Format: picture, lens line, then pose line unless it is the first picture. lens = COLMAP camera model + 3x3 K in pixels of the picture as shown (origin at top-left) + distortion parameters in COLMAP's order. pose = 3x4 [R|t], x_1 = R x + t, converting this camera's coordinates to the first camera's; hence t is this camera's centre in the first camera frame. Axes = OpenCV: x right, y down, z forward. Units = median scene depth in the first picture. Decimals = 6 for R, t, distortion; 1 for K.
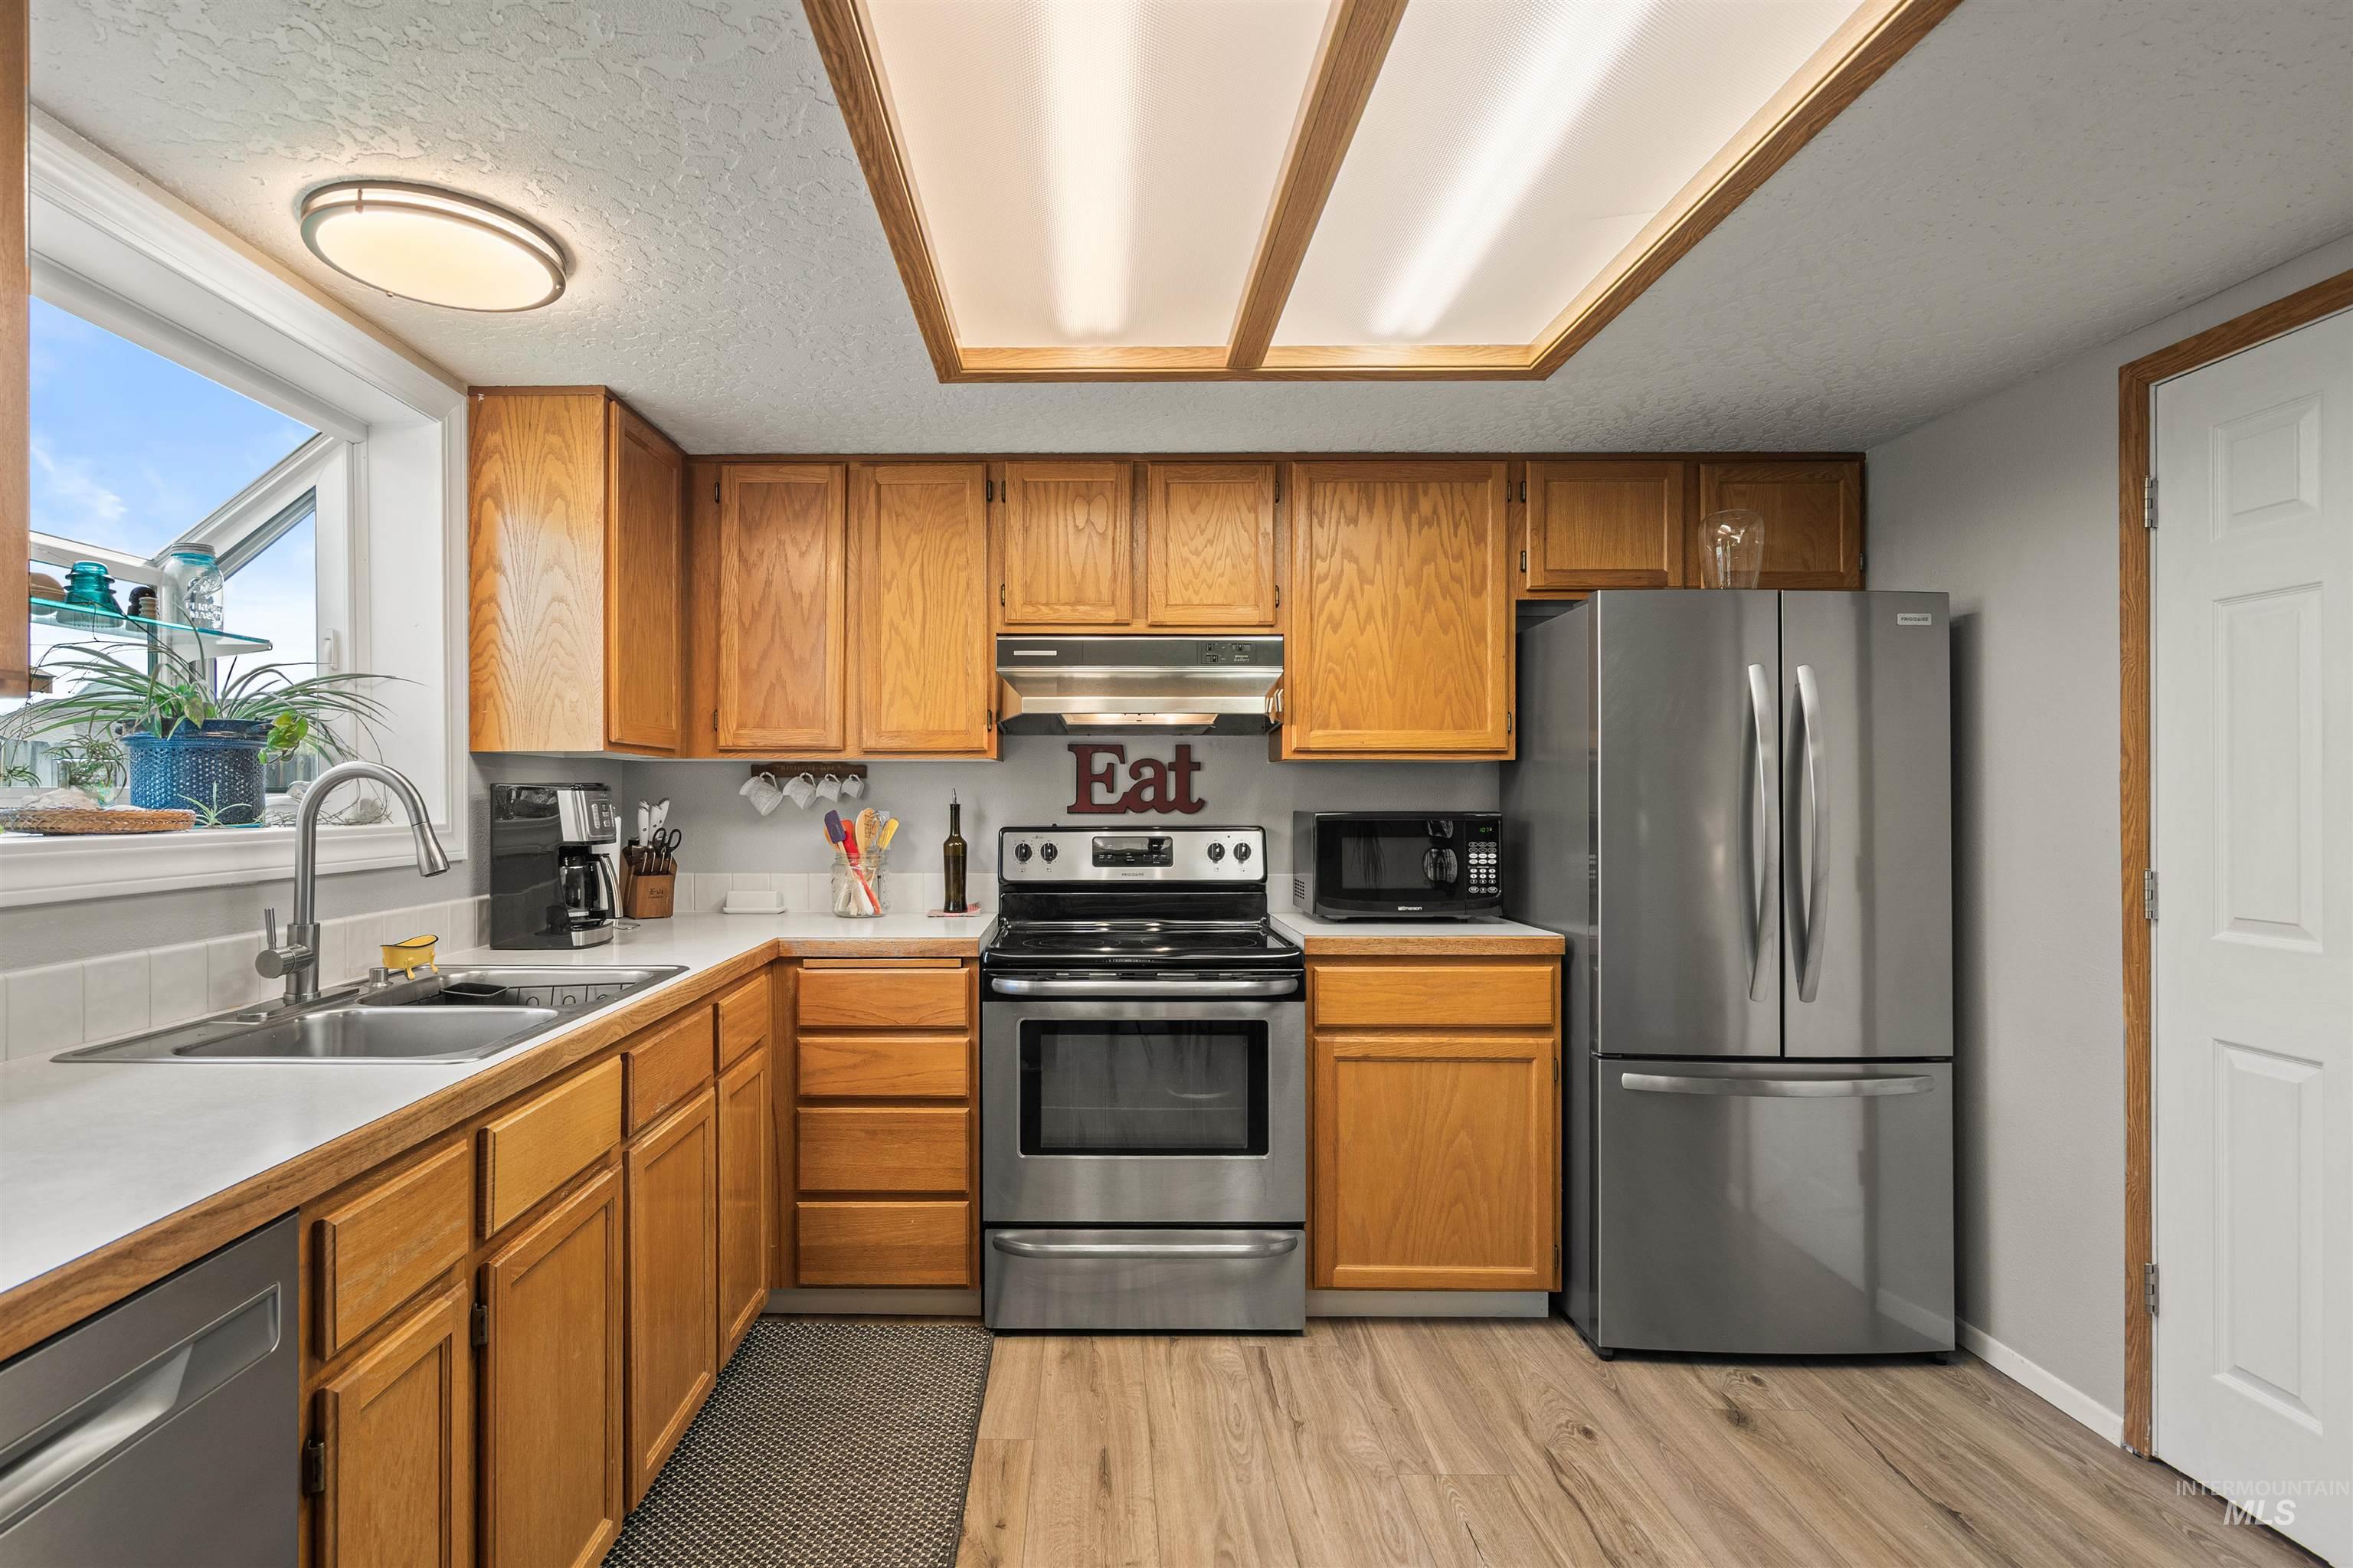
lens RADIAL K [[1191.3, 0, 1070.3], [0, 1191.3, 789.2], [0, 0, 1]] dist [-0.010791, 0.005416]
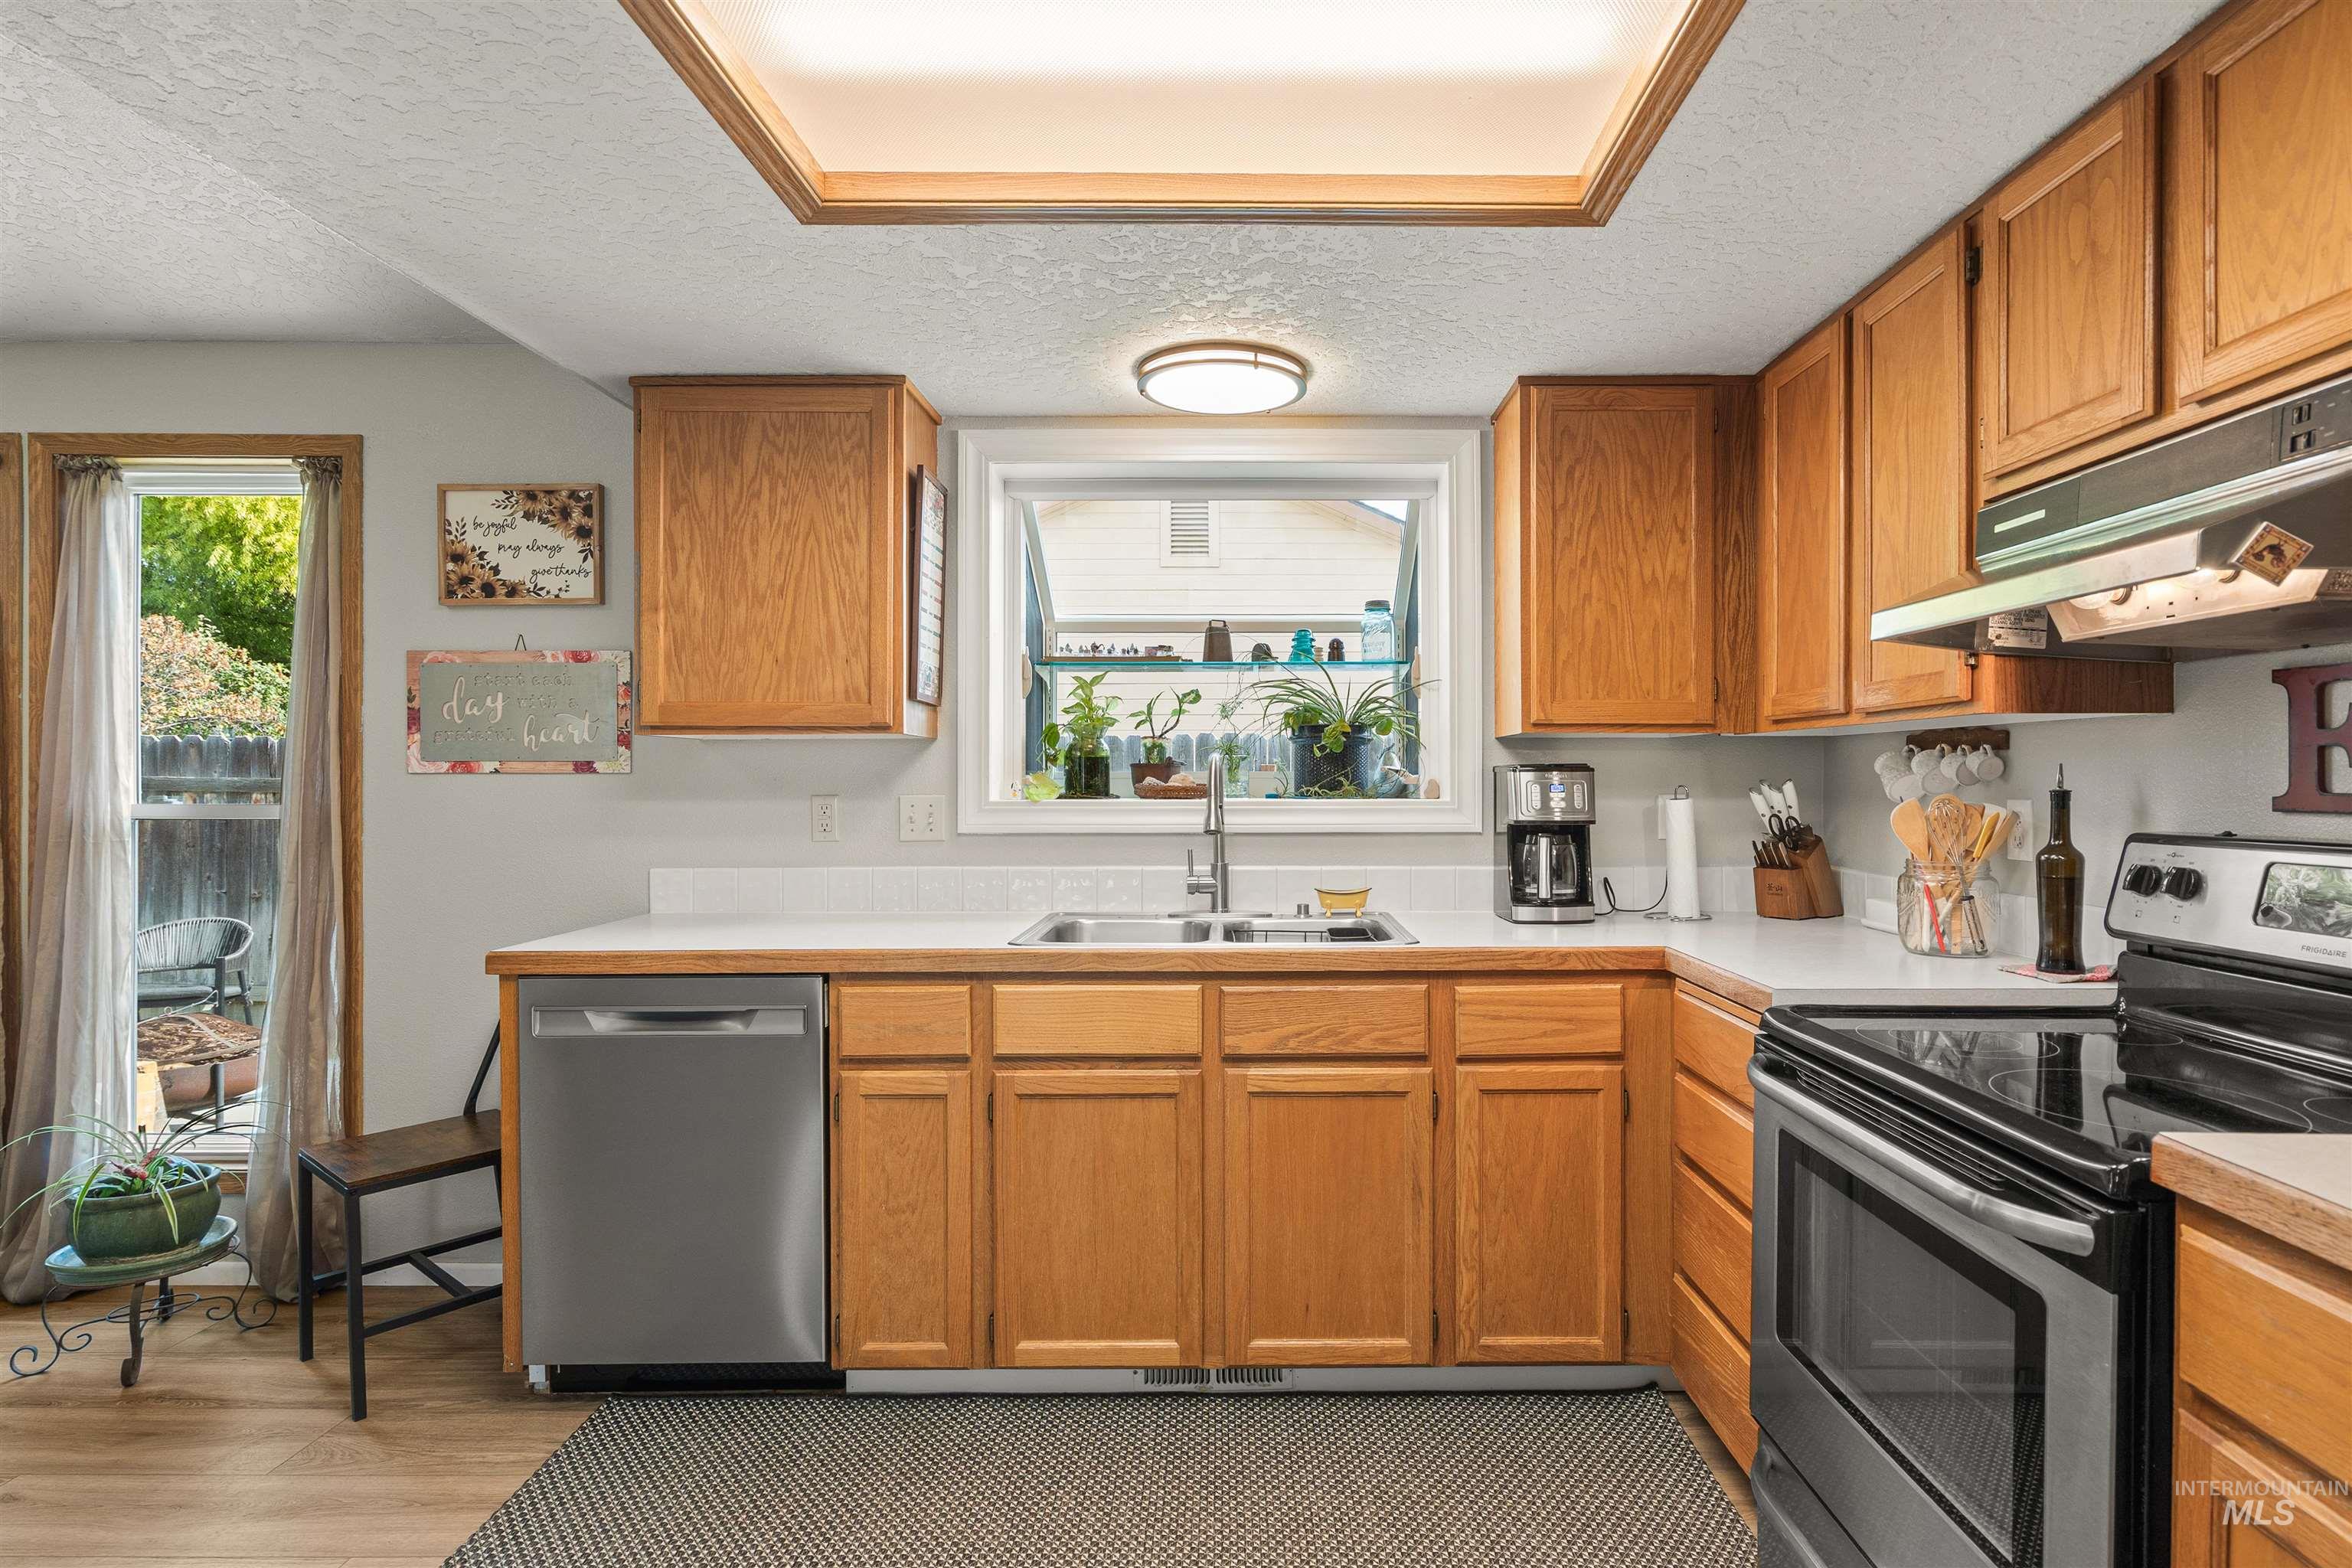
lens RADIAL K [[1190.7, 0, 1259.8], [0, 1190.7, 780.2], [0, 0, 1]] dist [-0.010791, 0.005416]
pose [[0.018638, 0.002275, -0.999824, 0.538543], [0.008021, 0.999965, 0.002425, 0.003152], [0.999794, -0.008065, 0.018619, 0.648792]]
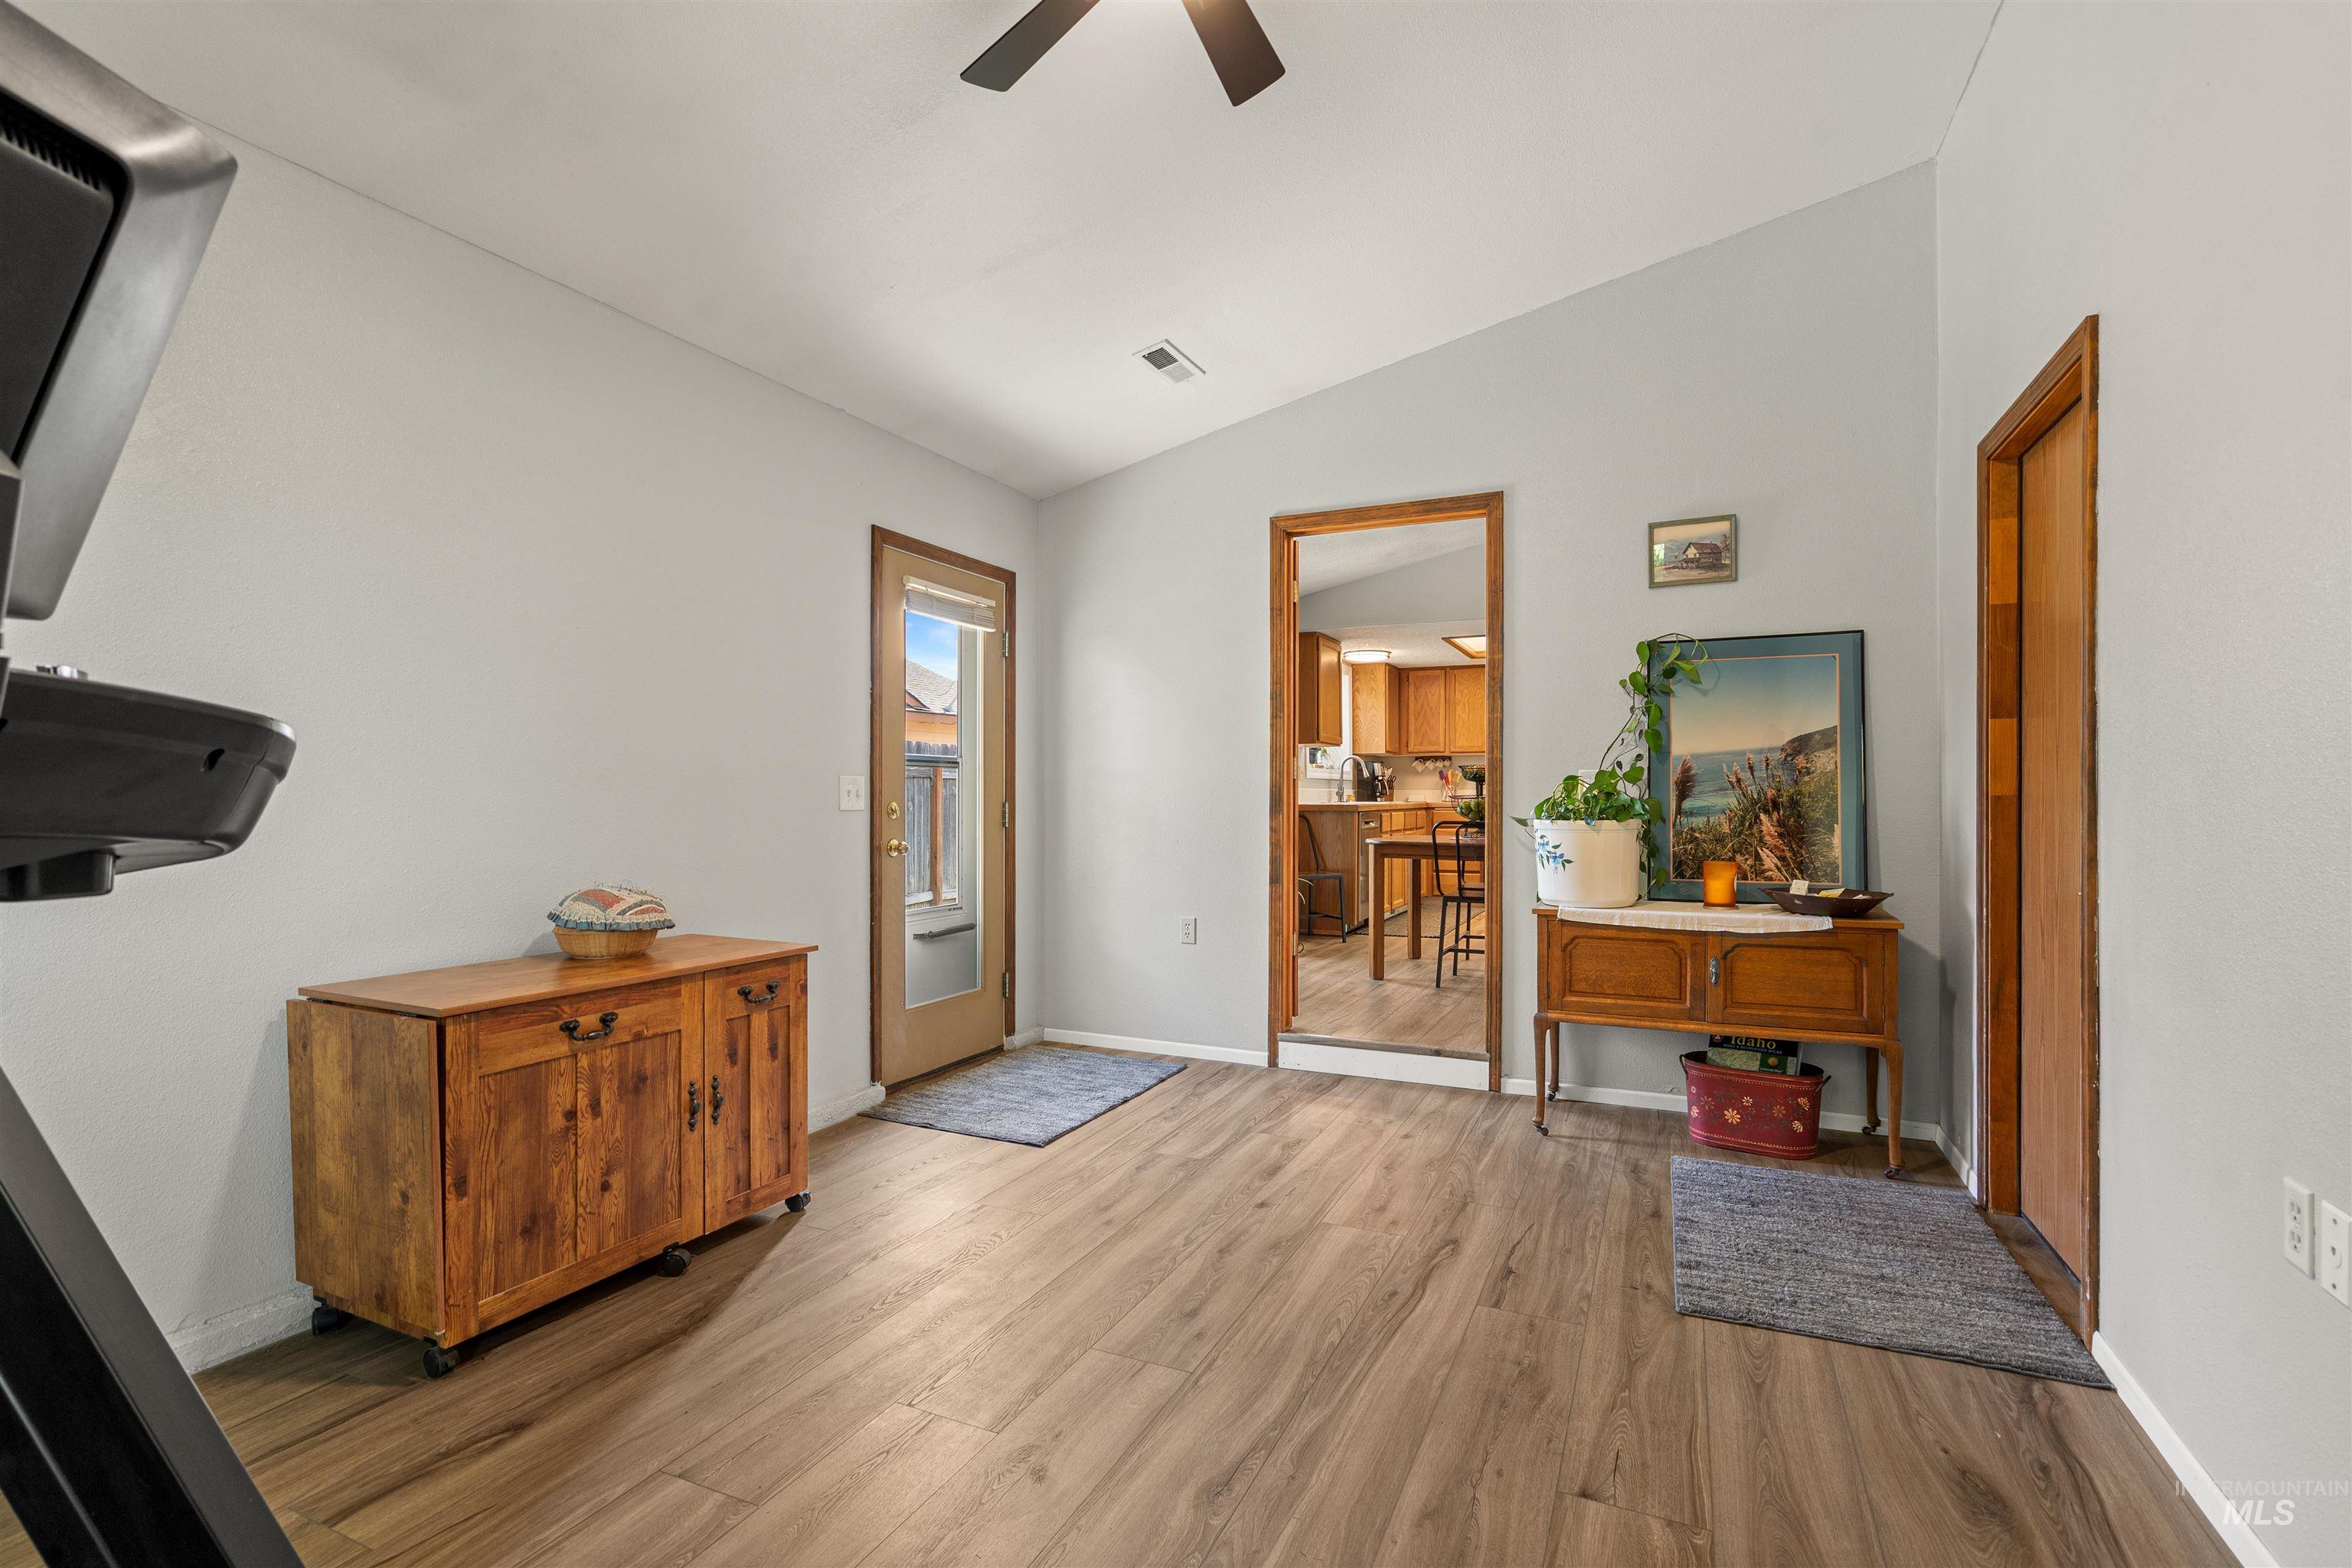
lens RADIAL K [[1112.0, 0, 1143.0], [0, 1112.0, 793.4], [0, 0, 1]] dist [-0.009403, 0.005626]
pose [[0.908579, -0.000820, -0.417713, 0.371268], [0.002756, 0.999988, 0.004031, 0.074114], [0.417705, -0.004814, 0.908570, -2.365436]]
